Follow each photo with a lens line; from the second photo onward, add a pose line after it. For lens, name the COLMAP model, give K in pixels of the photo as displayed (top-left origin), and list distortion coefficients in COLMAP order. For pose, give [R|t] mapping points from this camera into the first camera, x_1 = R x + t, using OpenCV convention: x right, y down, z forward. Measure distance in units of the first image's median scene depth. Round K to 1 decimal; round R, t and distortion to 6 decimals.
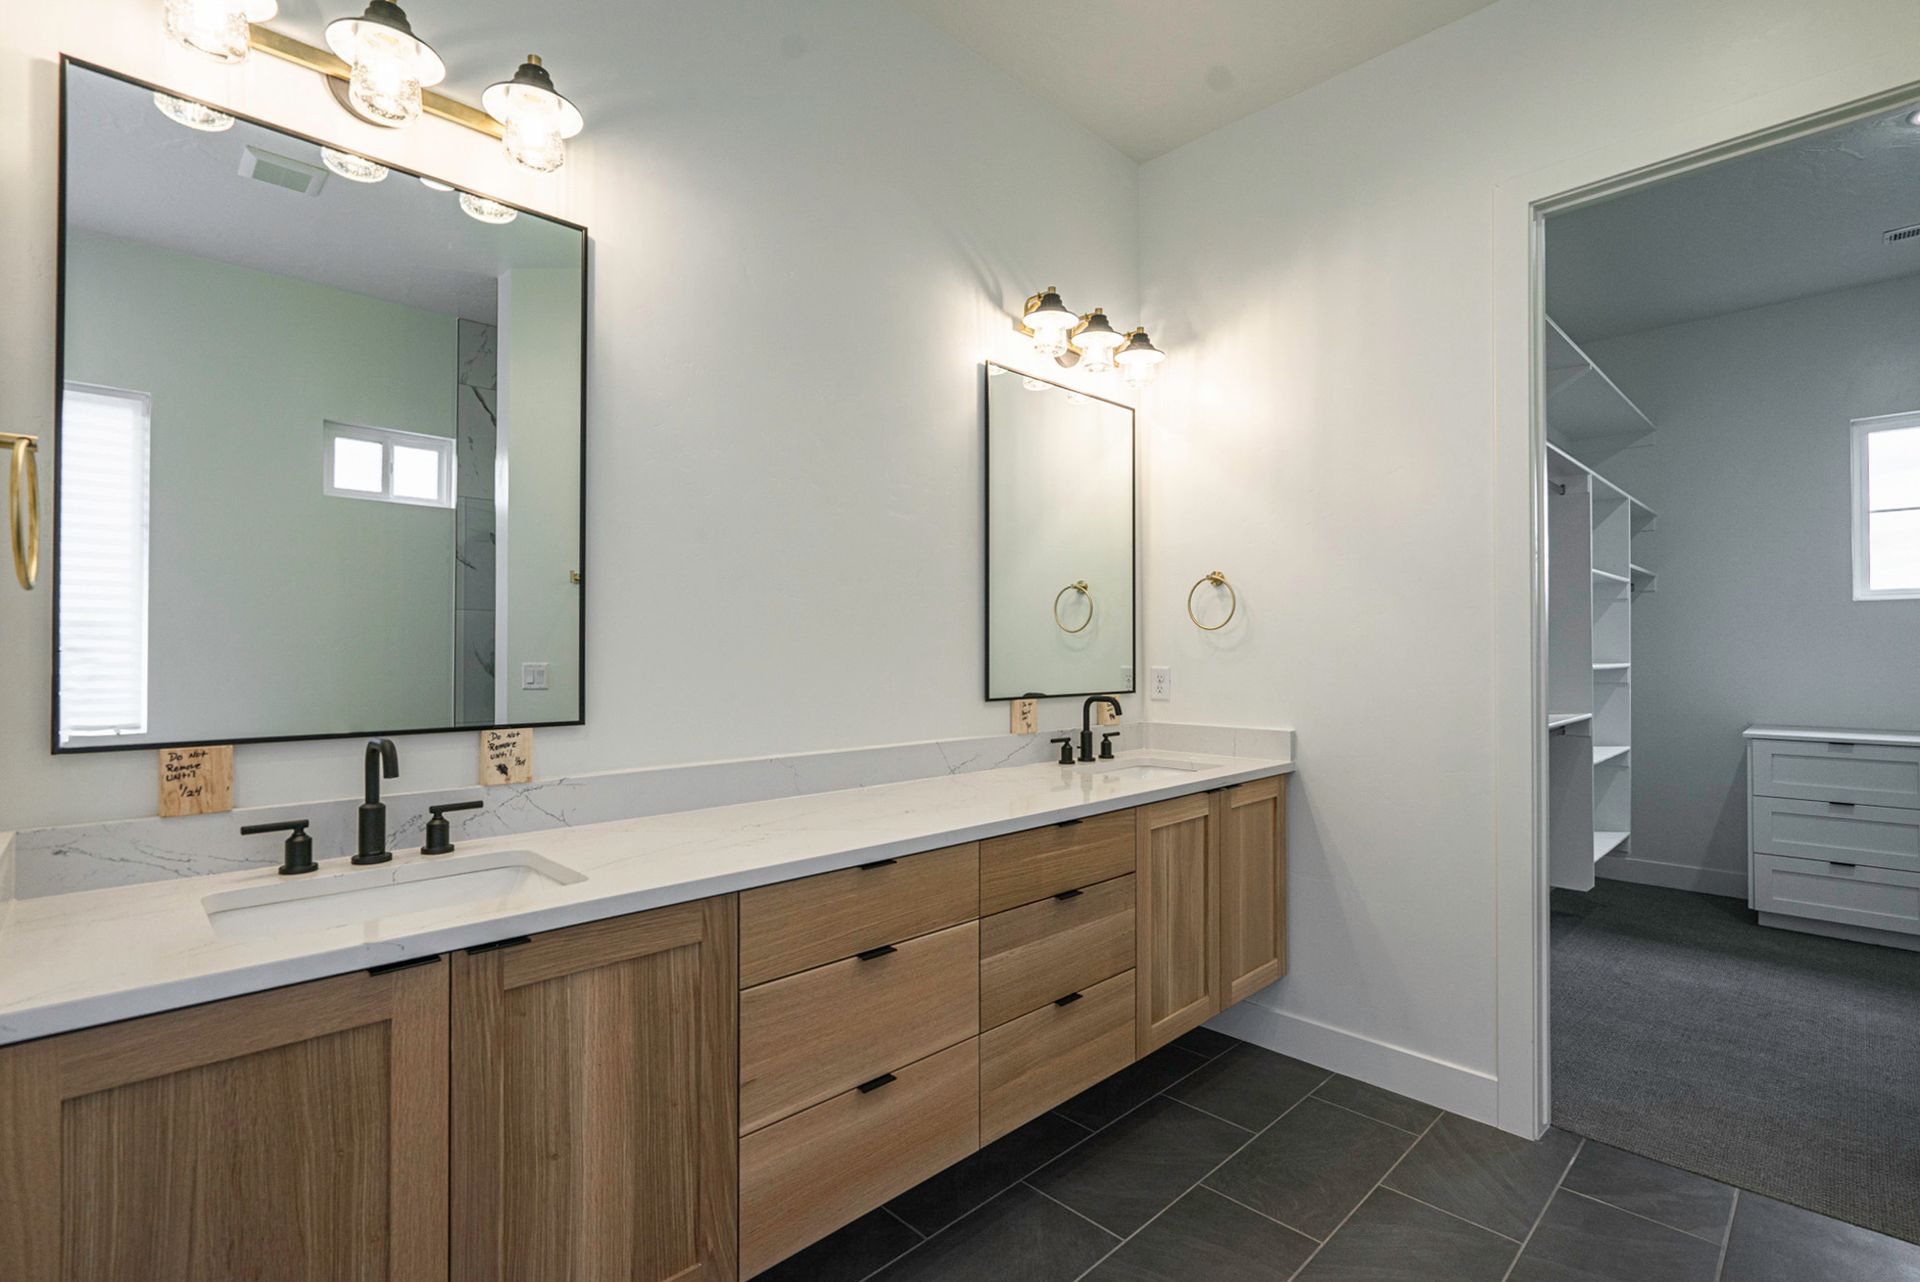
lens RADIAL K [[882.1, 0, 960.0], [0, 882.1, 641.0], [0, 0, 1]] dist [0.002159, 0.000130]
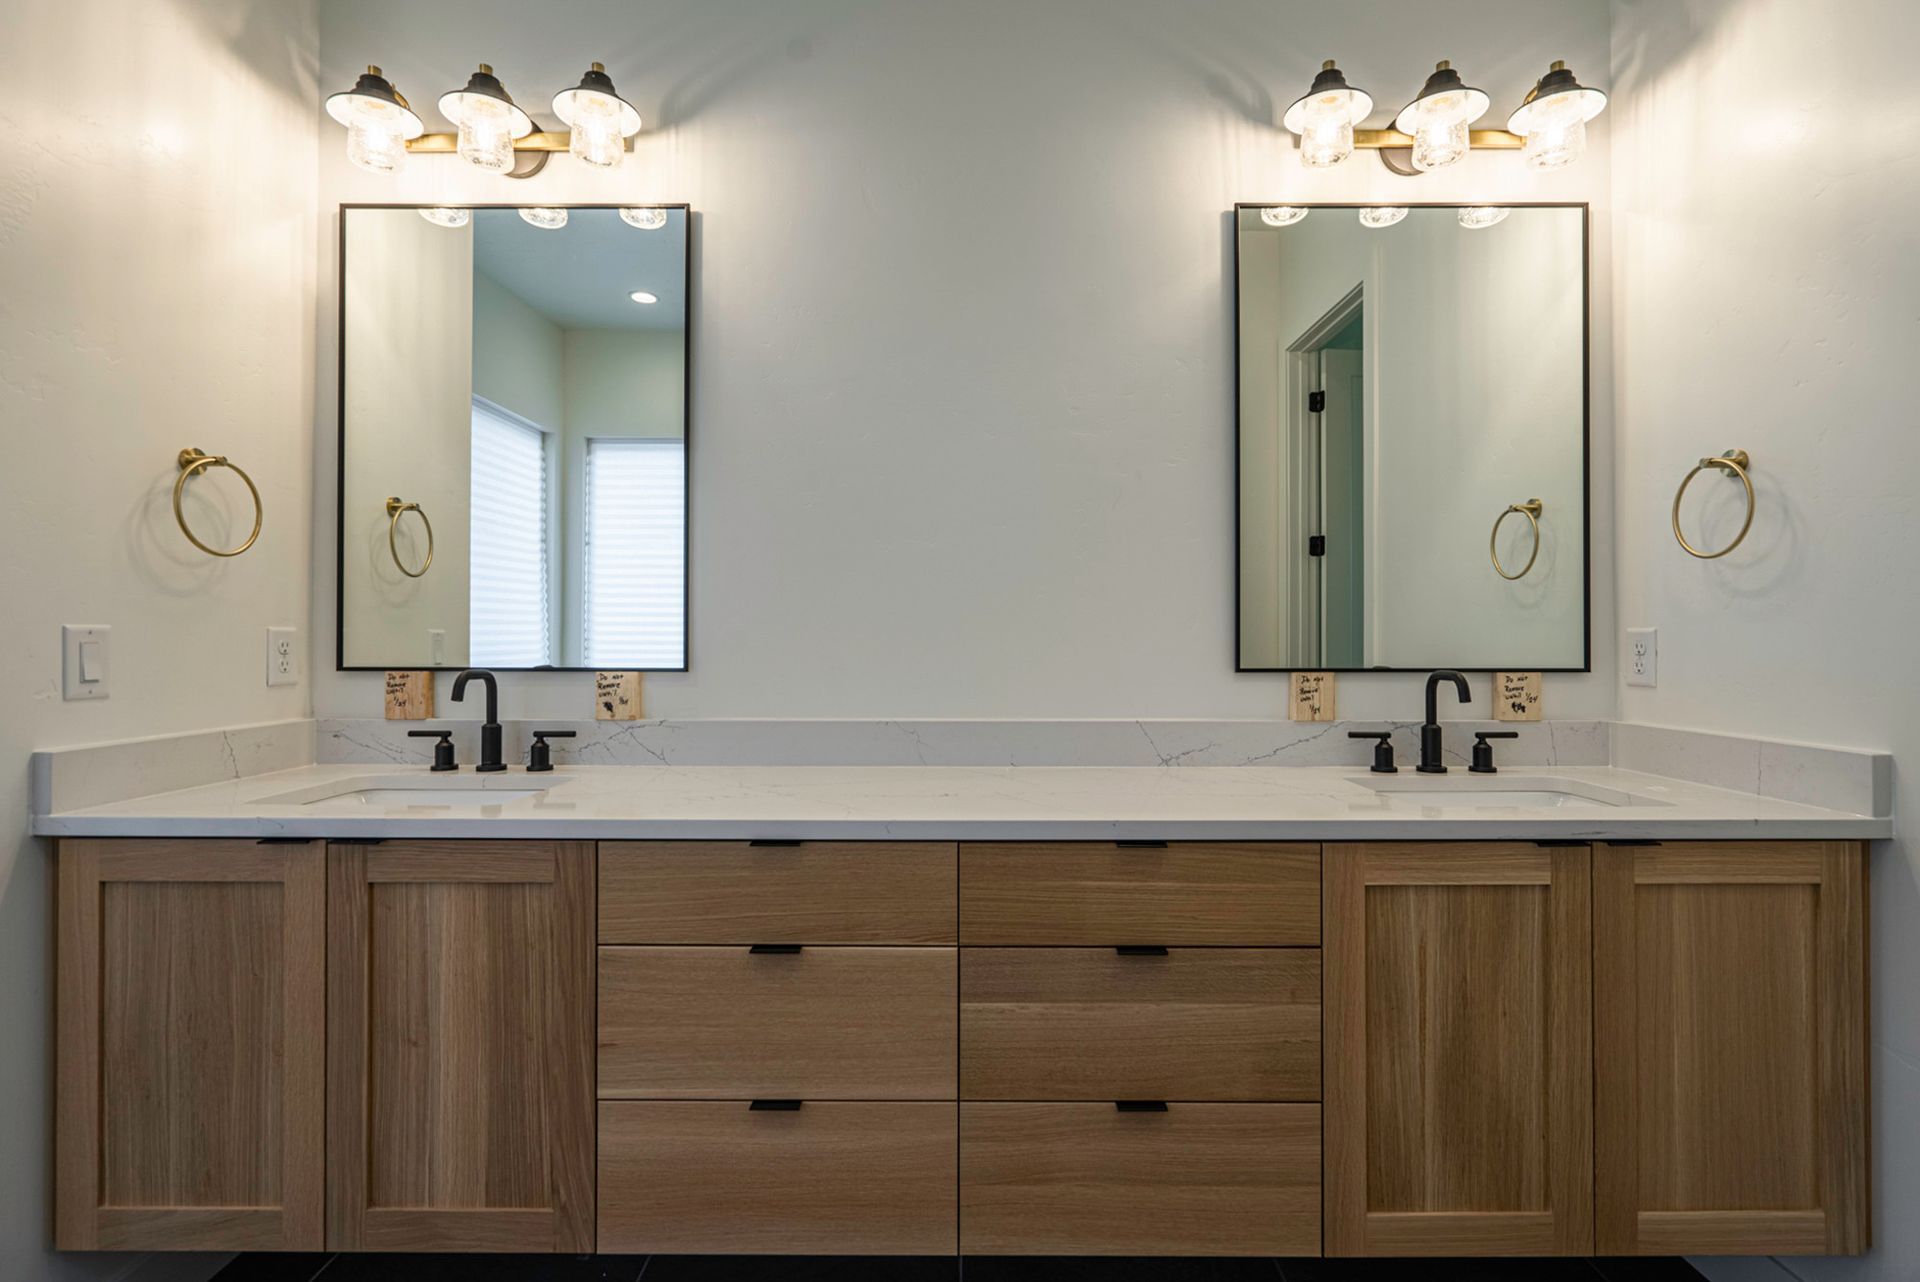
lens RADIAL K [[902.5, 0, 958.5], [0, 902.5, 615.0], [0, 0, 1]] dist [-0.000832, -0.000470]
pose [[0.713803, -0.013580, -0.700215, 0.633649], [0.007540, 0.999903, -0.011706, 0.046927], [0.700306, 0.003076, 0.713836, 0.506973]]
